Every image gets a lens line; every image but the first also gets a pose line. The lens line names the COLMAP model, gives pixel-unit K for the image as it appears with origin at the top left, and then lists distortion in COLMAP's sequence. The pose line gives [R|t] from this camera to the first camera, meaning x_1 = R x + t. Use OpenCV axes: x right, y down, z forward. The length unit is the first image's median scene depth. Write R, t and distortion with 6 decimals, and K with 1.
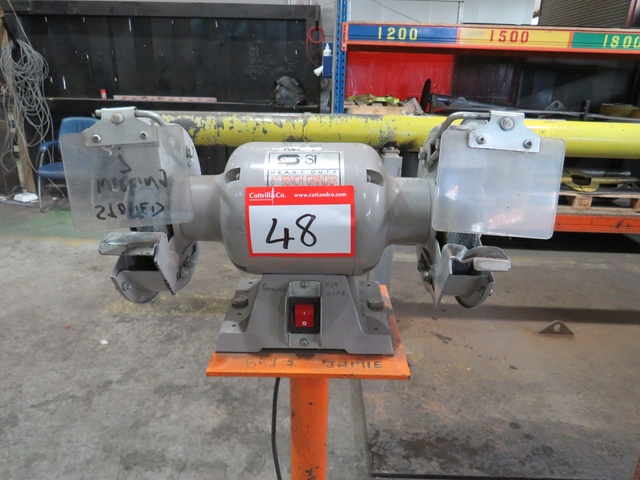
lens RADIAL K [[451.6, 0, 321.3], [0, 451.6, 239.8], [0, 0, 1]] dist [-0.007233, -0.004856]
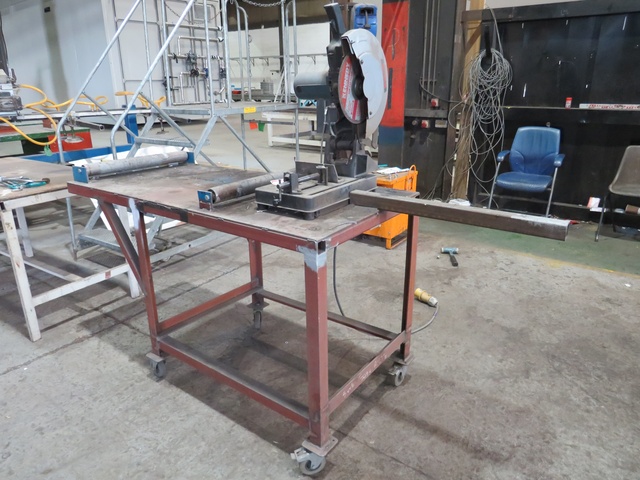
lens RADIAL K [[451.6, 0, 319.8], [0, 451.6, 238.6], [0, 0, 1]] dist [-0.007233, -0.004856]
pose [[0.819075, 0.159225, -0.551148, -0.356664], [-0.165831, 0.985413, 0.038237, -0.002952], [0.549196, 0.060078, 0.833531, -0.020215]]
